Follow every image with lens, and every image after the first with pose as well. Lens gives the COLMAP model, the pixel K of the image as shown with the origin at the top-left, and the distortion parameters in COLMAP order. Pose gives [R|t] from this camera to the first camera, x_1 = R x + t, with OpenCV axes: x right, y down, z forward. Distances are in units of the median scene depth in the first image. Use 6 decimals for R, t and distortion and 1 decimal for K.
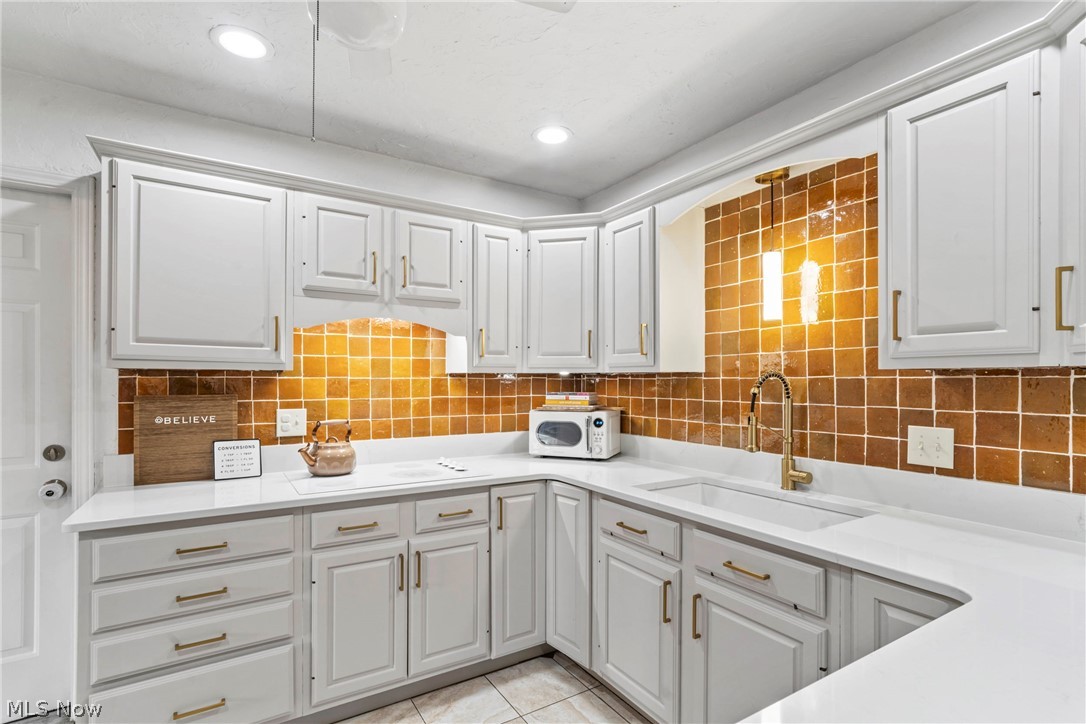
lens RADIAL K [[524.4, 0, 549.5], [0, 524.4, 377.3], [0, 0, 1]] dist [-0.001340, 0.000264]
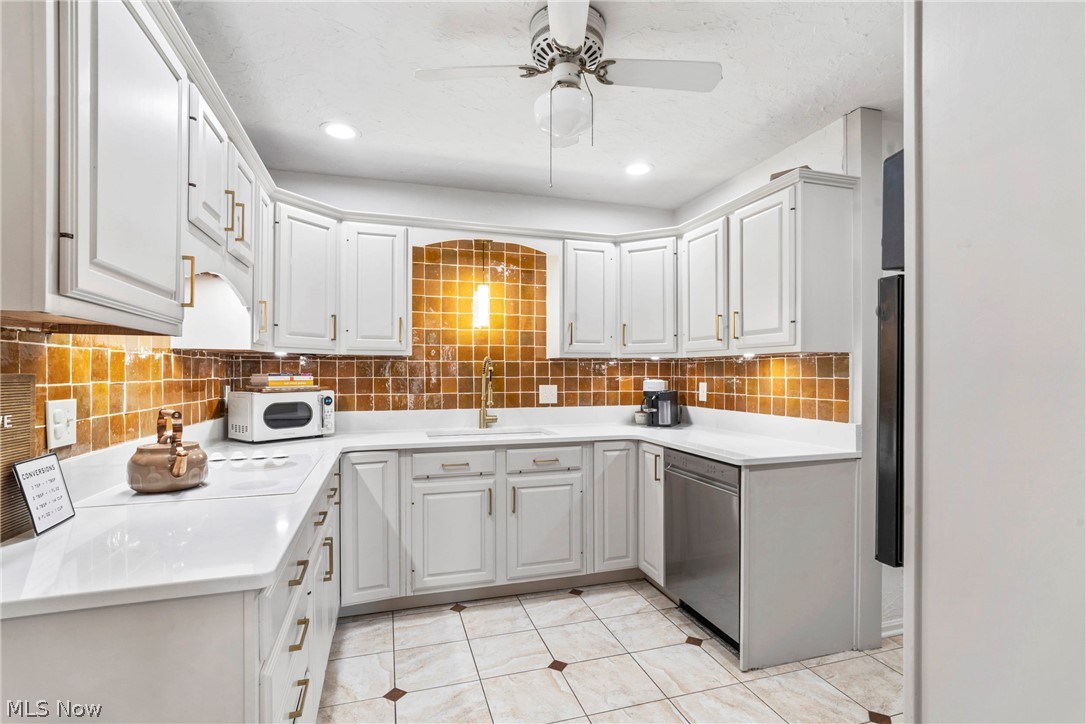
lens RADIAL K [[516.7, 0, 552.3], [0, 516.7, 364.2], [0, 0, 1]] dist [-0.003075, -0.000005]
pose [[0.247260, 0.014702, 0.968838, -1.126961], [-0.003741, 0.999892, -0.014219, 0.034067], [-0.968942, -0.000108, 0.247288, 0.399765]]
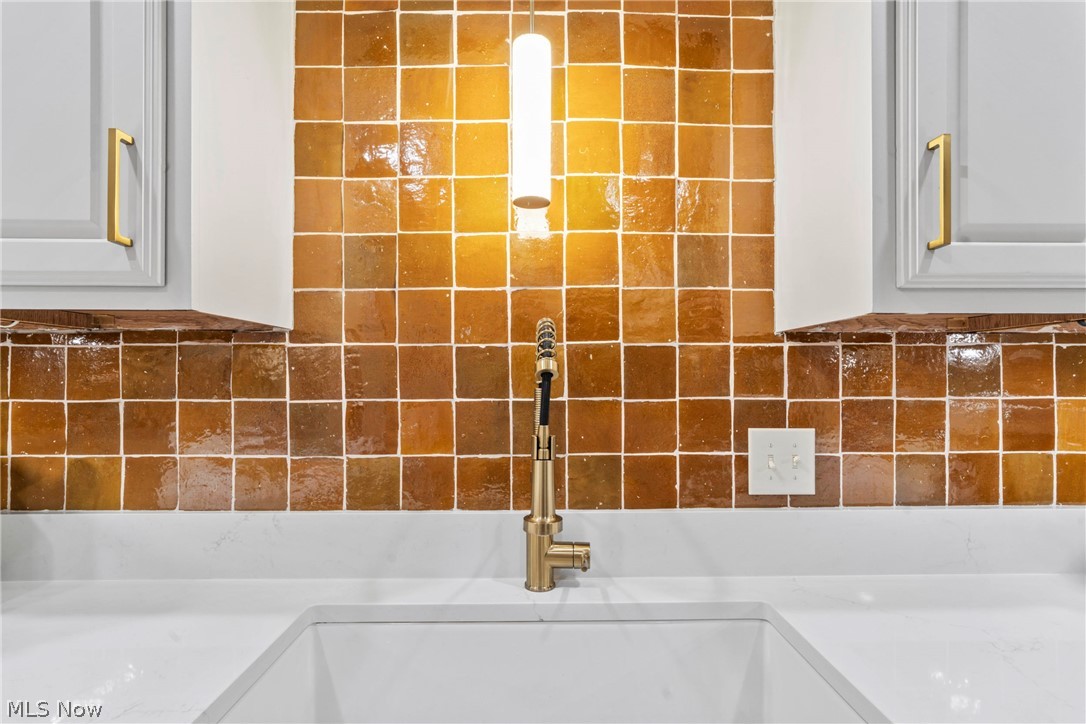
lens RADIAL K [[527.3, 0, 545.3], [0, 527.3, 383.0], [0, 0, 1]] dist [-0.011578, -0.000091]
pose [[0.520134, -0.002933, 0.854079, 0.069420], [-0.002412, 0.999985, 0.004903, 0.035664], [-0.854081, -0.004611, 0.520120, 0.791964]]
